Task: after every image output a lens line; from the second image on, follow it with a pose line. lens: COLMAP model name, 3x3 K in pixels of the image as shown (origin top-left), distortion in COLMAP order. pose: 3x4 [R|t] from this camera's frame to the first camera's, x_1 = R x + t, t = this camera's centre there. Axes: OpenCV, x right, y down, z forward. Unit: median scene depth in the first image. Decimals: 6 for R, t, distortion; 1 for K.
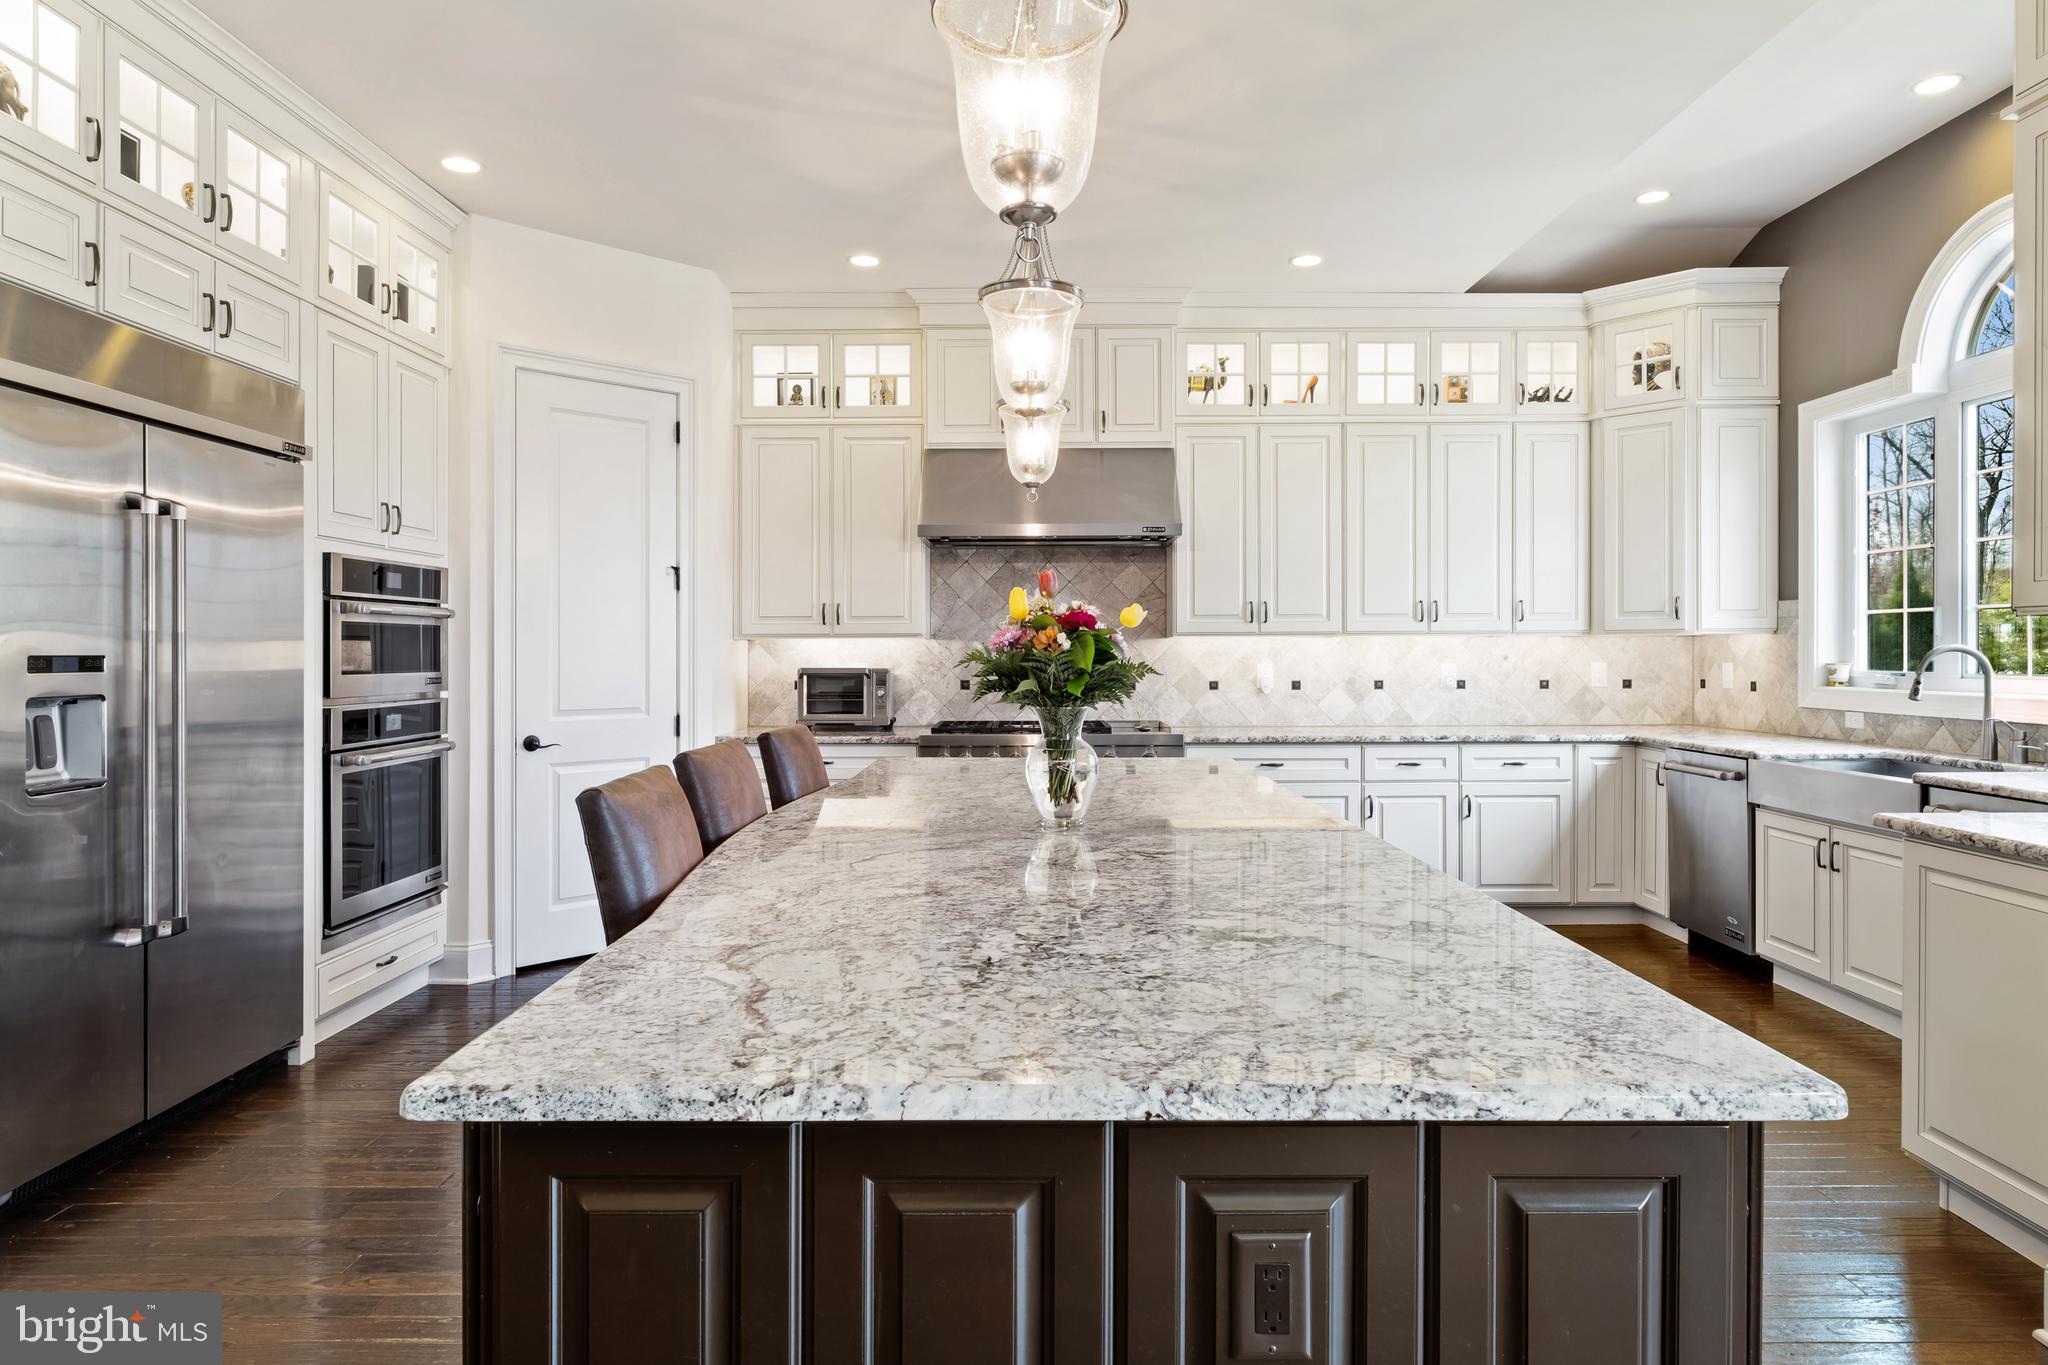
lens RADIAL K [[1211.7, 0, 1035.4], [0, 1211.7, 652.3], [0, 0, 1]] dist [0.002426, 0.001875]
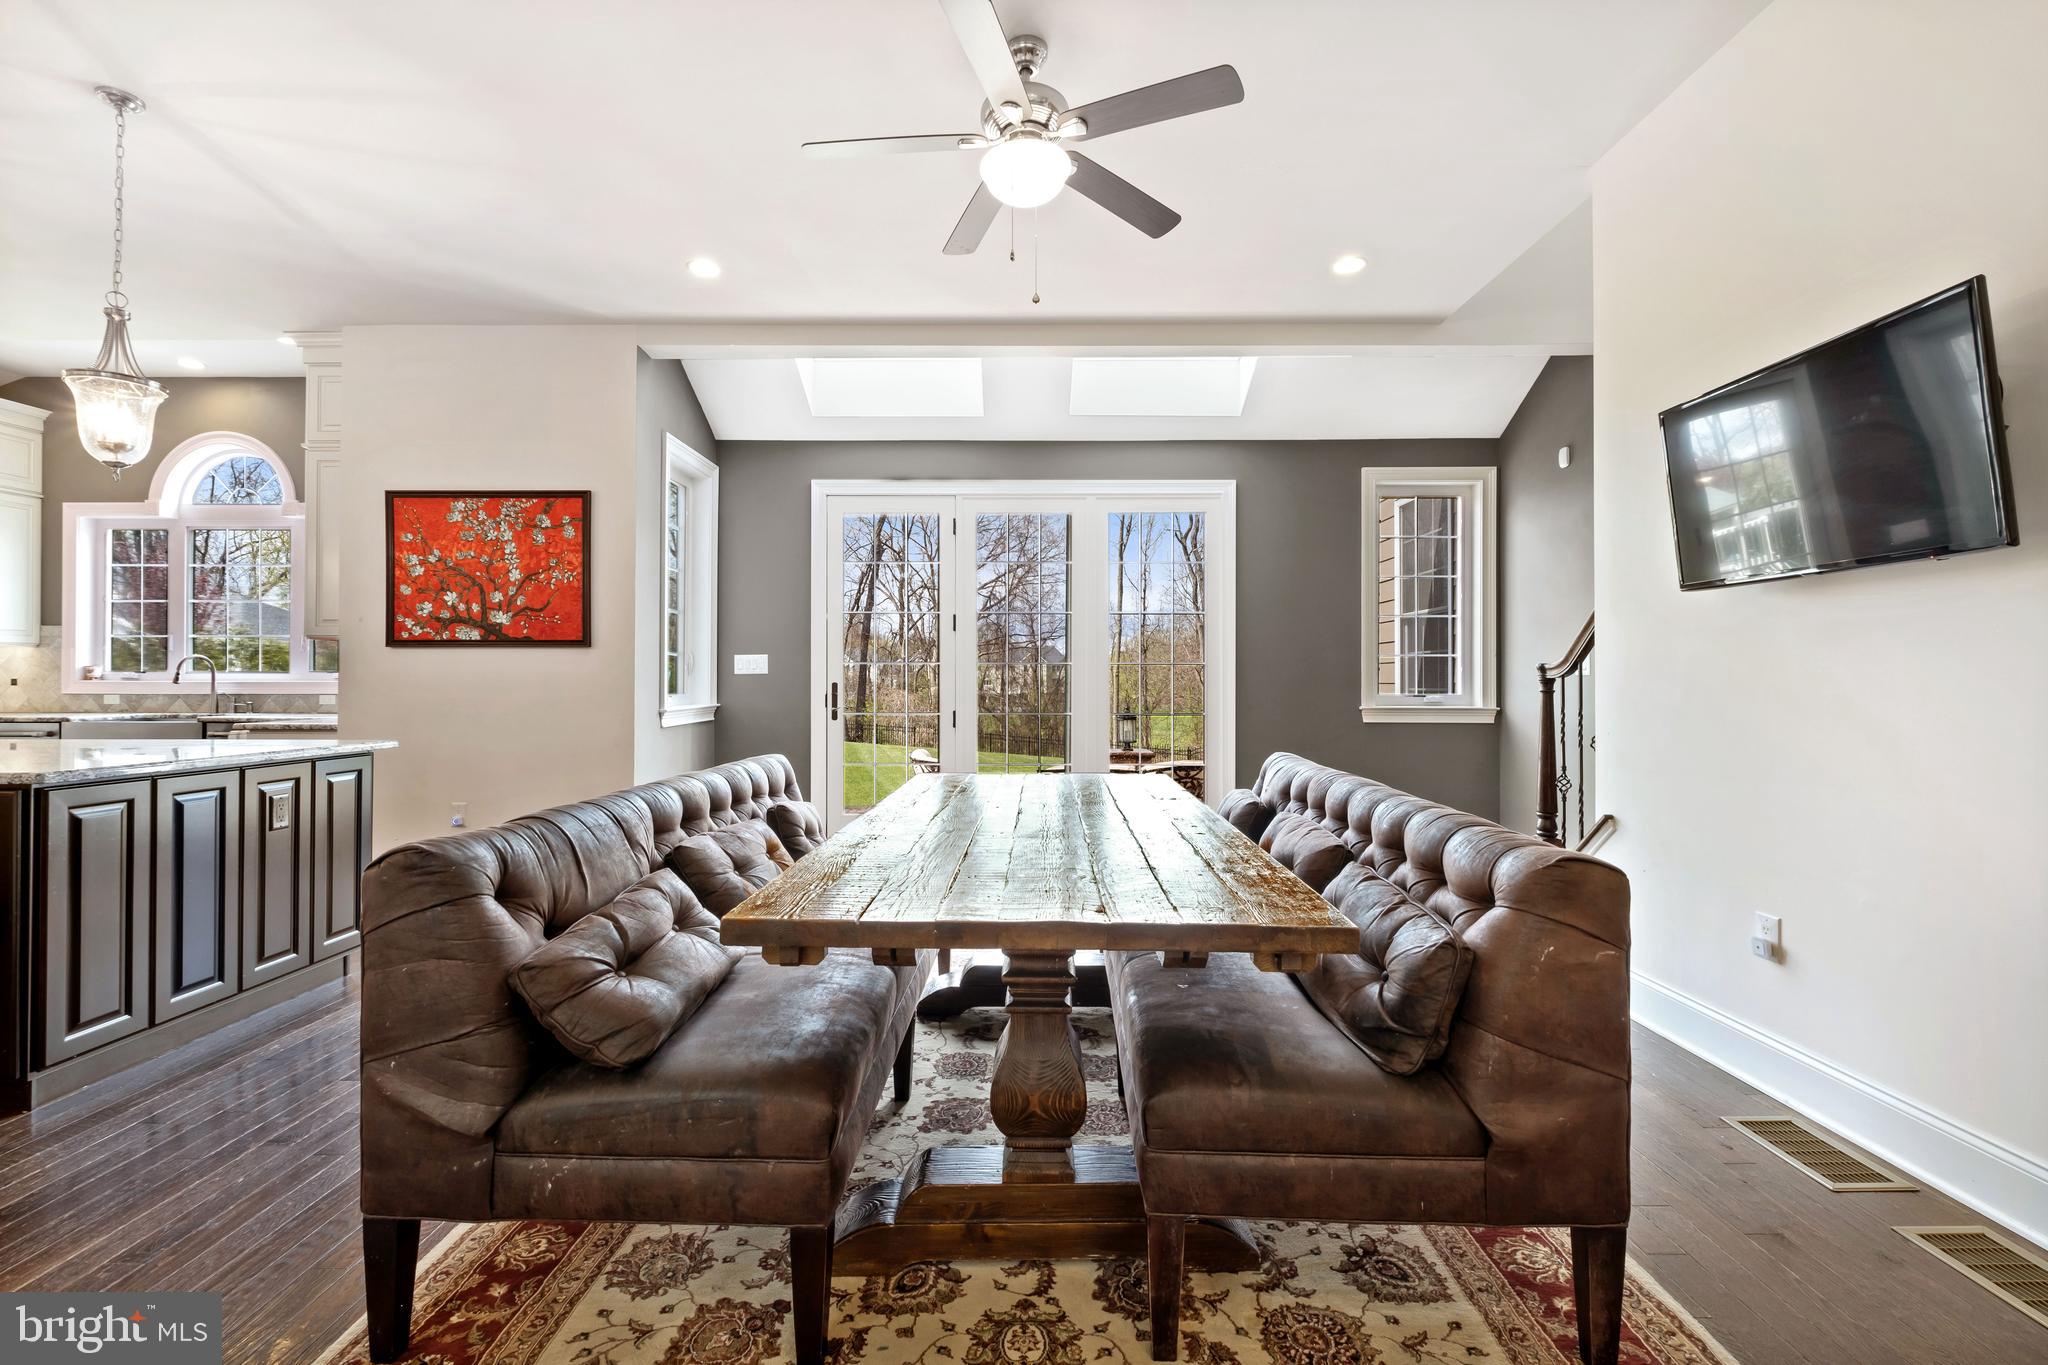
lens RADIAL K [[898.6, 0, 1031.9], [0, 898.6, 678.0], [0, 0, 1]] dist [0.000685, -0.002436]
pose [[0.009983, 0.004511, 0.999940, -0.502885], [0.000229, 0.999990, -0.004514, 0.028832], [-0.999950, 0.000274, 0.009982, -0.262316]]
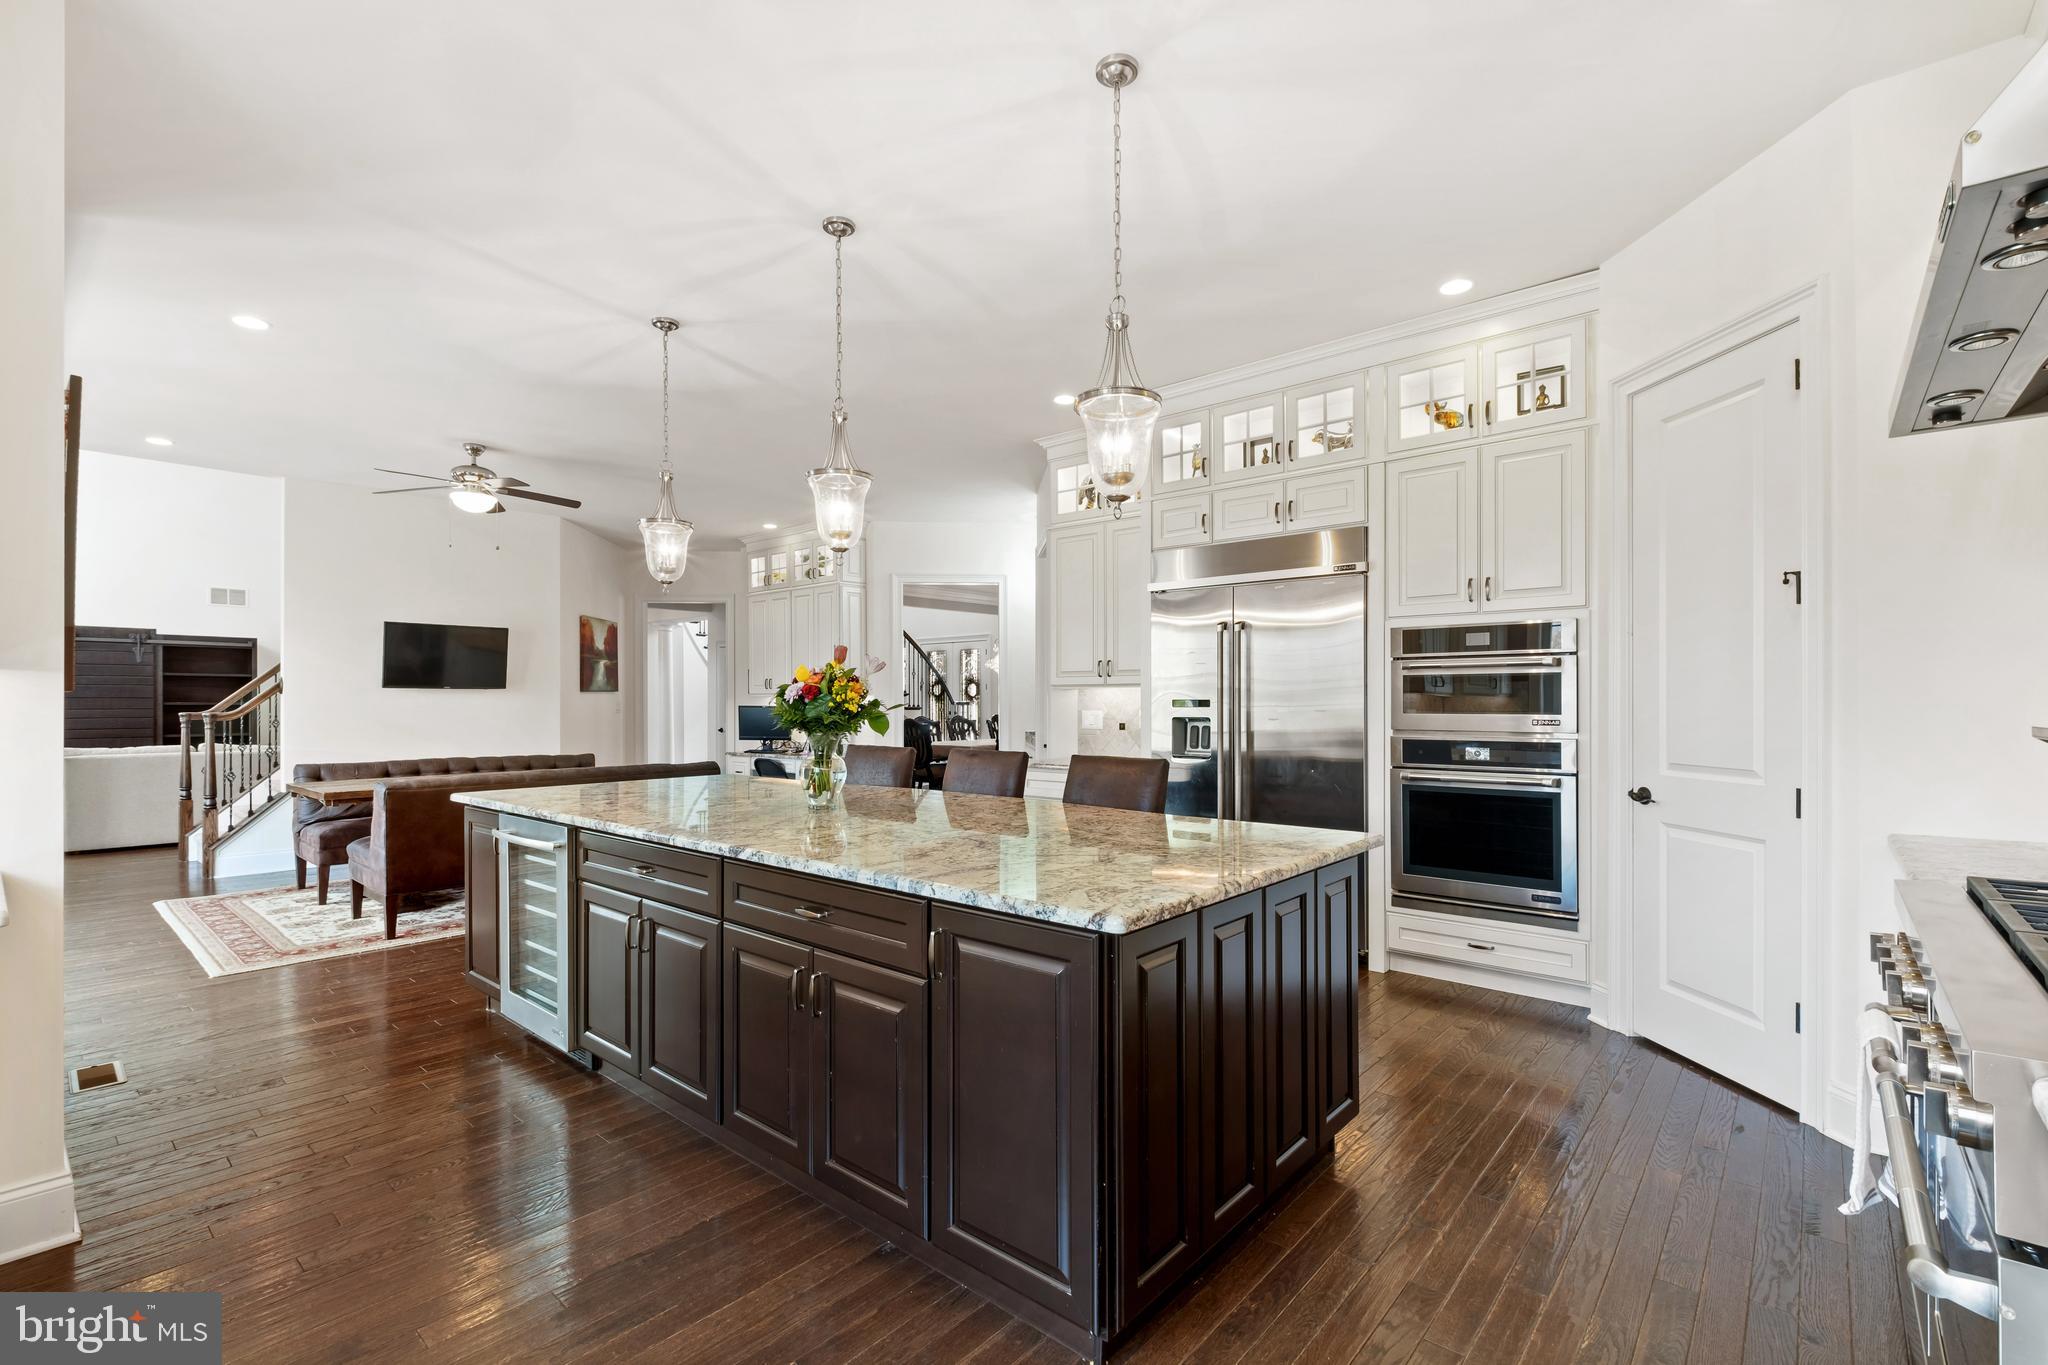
lens RADIAL K [[898.6, 0, 1015.8], [0, 898.6, 693.0], [0, 0, 1]] dist [0.000685, -0.002436]
pose [[-0.658127, -0.006631, -0.752878, 0.360244], [0.000925, 0.999953, -0.009616, 0.003040], [0.752906, -0.007025, -0.658090, 0.960607]]
